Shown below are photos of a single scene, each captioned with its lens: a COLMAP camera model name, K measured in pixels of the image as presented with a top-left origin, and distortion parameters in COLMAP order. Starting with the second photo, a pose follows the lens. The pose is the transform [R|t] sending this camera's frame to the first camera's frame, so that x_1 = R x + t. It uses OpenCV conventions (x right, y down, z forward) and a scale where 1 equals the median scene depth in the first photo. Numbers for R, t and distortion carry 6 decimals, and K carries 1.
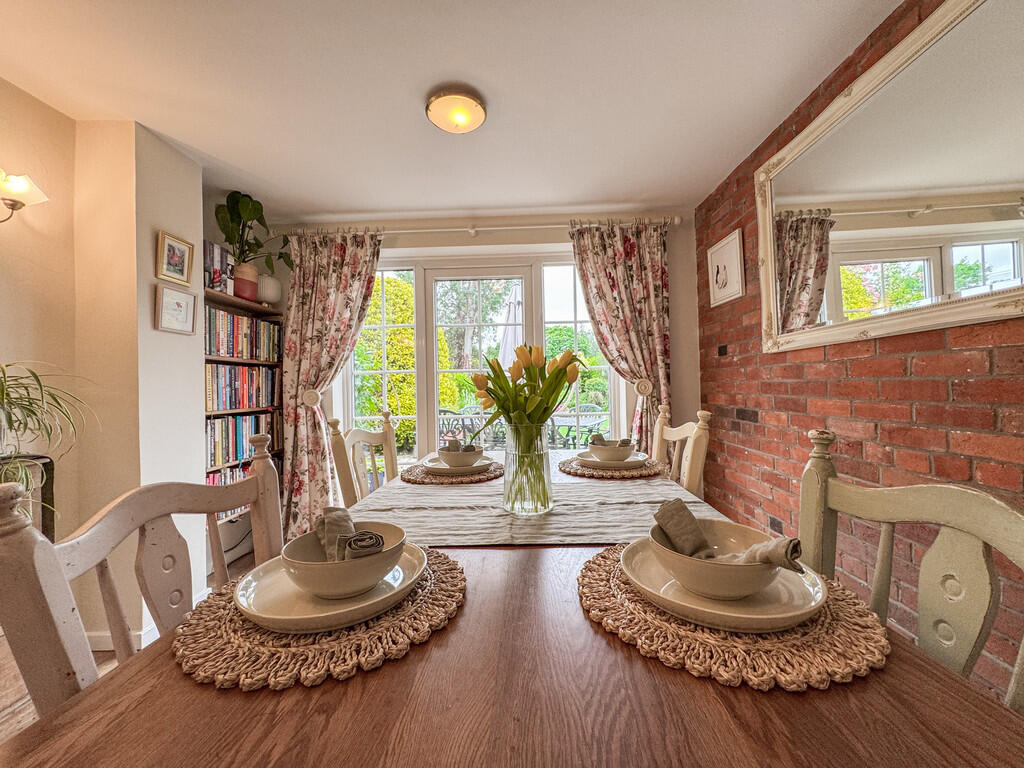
lens RADIAL K [[417.5, 0, 514.5], [0, 417.5, 384.1], [0, 0, 1]] dist [-0.001279, -0.000205]
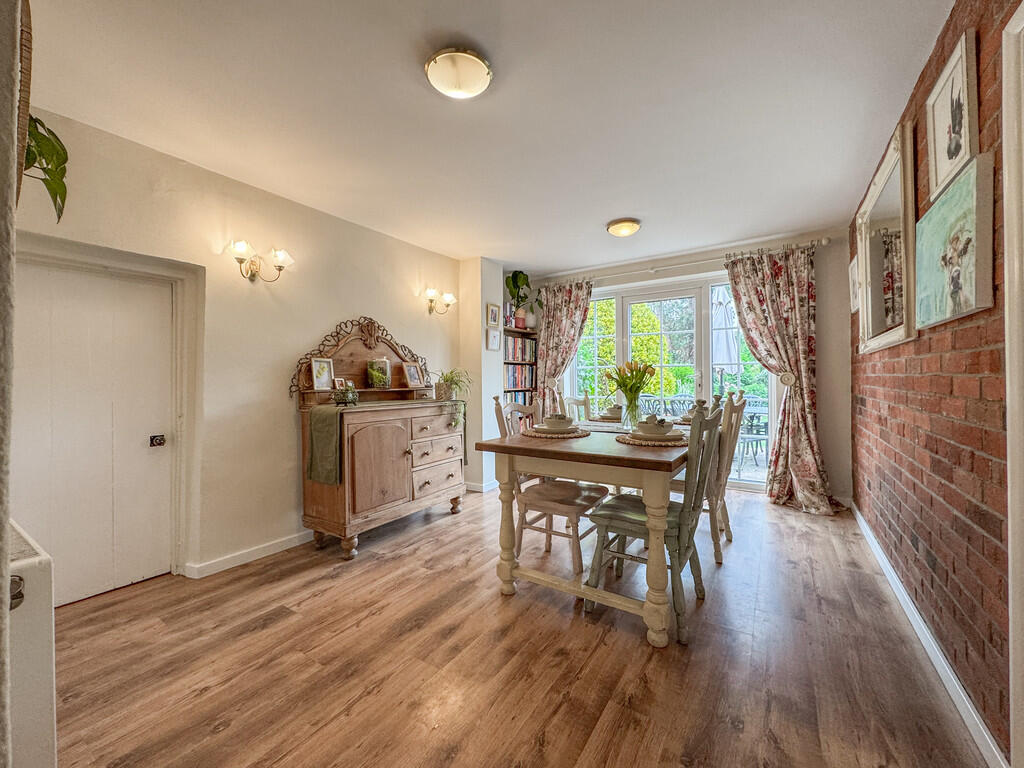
lens RADIAL K [[417.5, 0, 514.5], [0, 417.5, 384.1], [0, 0, 1]] dist [-0.001279, -0.000205]
pose [[0.852989, 0.017678, -0.521630, 0.264941], [-0.005072, 0.999660, 0.025584, -0.005437], [0.521905, -0.019177, 0.852788, -0.520092]]
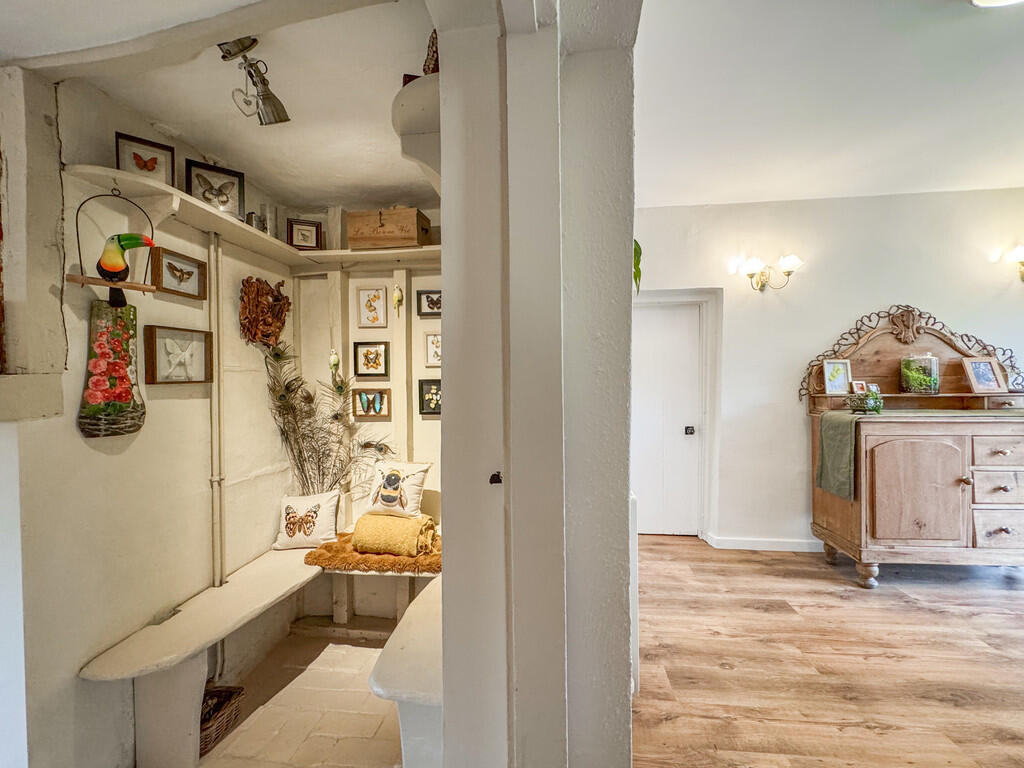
lens RADIAL K [[417.5, 0, 514.5], [0, 417.5, 384.1], [0, 0, 1]] dist [-0.001279, -0.000205]
pose [[-0.086785, 0.026045, -0.995887, 0.348838], [0.022785, 0.999449, 0.024152, -0.028937], [0.995966, -0.020596, -0.087331, -0.540655]]
